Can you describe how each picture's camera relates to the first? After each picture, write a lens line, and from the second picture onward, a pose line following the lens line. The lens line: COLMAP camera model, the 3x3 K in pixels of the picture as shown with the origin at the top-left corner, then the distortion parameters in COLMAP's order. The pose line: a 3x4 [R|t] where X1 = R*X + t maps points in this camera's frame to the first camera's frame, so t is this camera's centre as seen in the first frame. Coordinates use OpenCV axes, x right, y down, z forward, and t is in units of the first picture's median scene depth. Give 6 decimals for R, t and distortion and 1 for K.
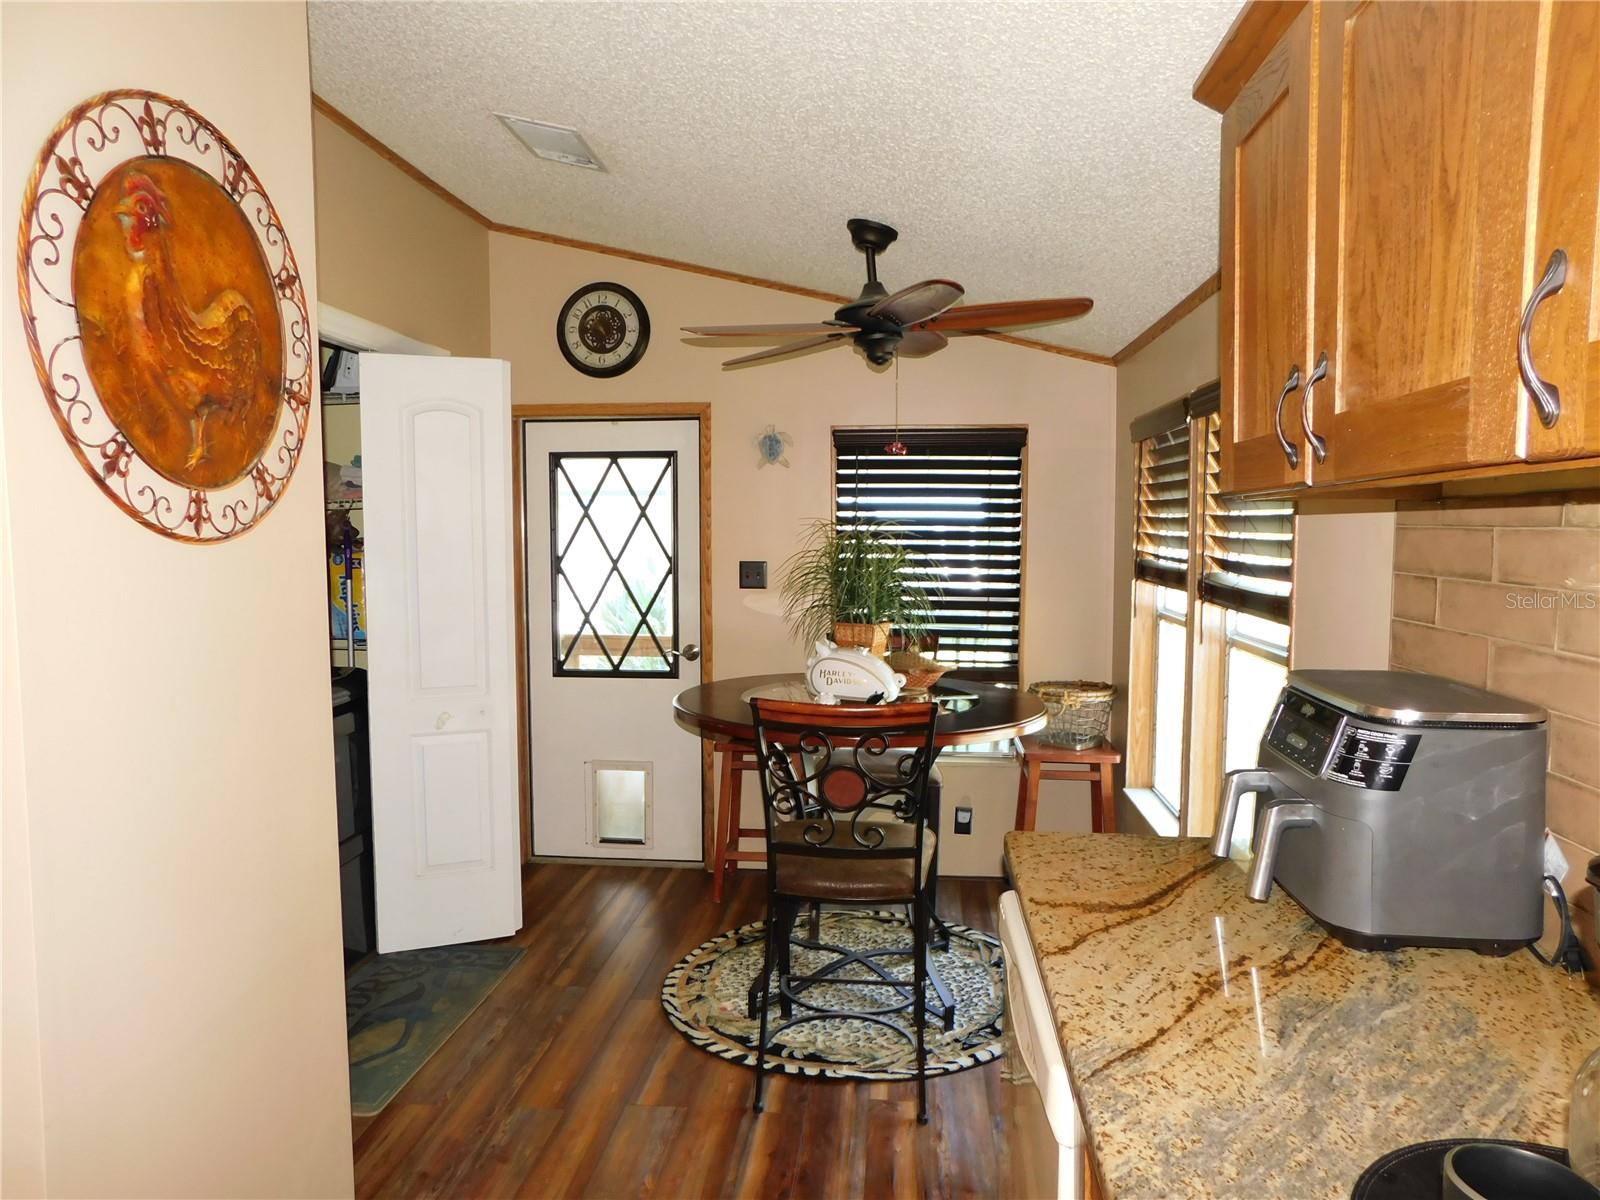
lens RADIAL K [[1042.1, 0, 800.0], [0, 1042.1, 600.0], [0, 0, 1]] dist [-0.051676, 0.000853]
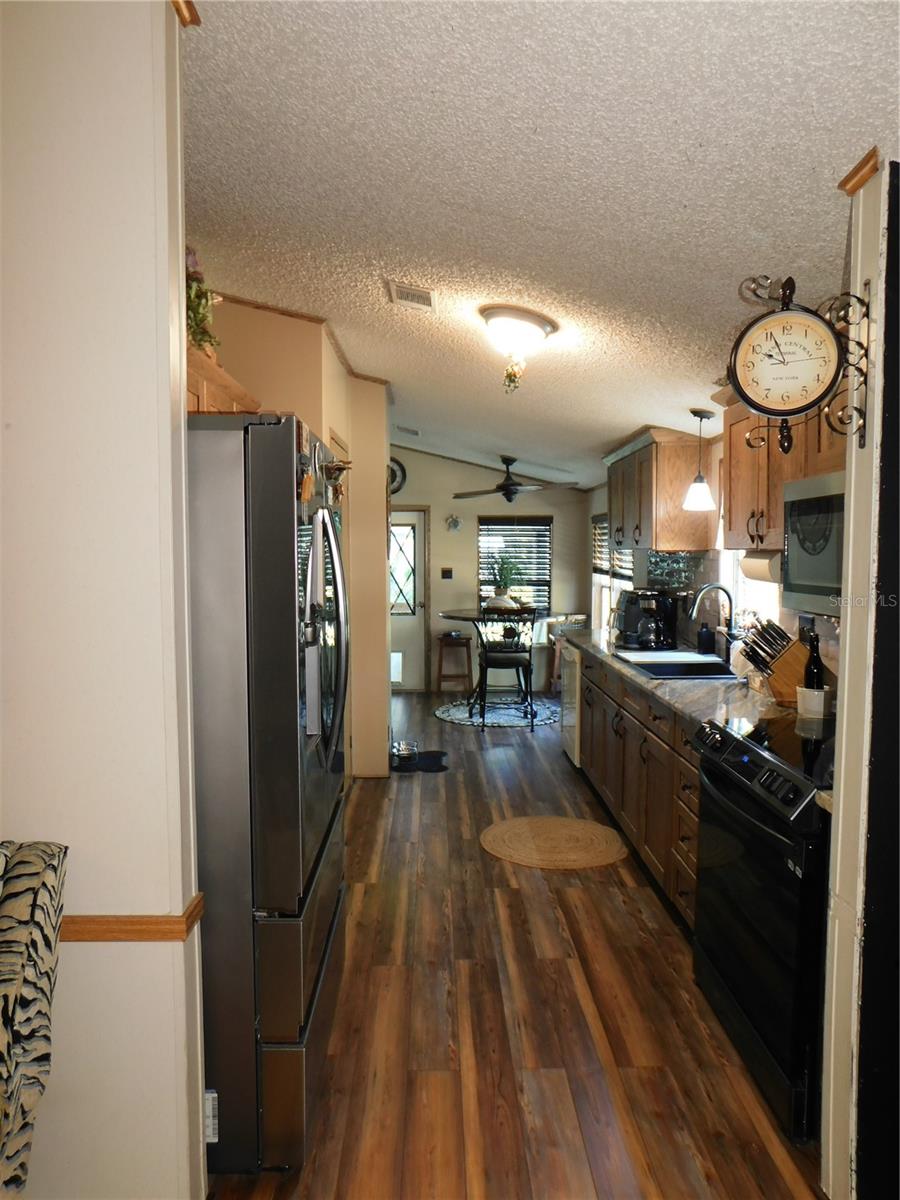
lens RADIAL K [[781.6, 0, 450.0], [0, 781.6, 600.0], [0, 0, 1]] dist [-0.051676, 0.000853]
pose [[0.994089, -0.007245, 0.108325, -0.245447], [0.008334, 0.999919, -0.009604, 0.057802], [-0.108247, 0.010450, 0.994069, -0.884483]]
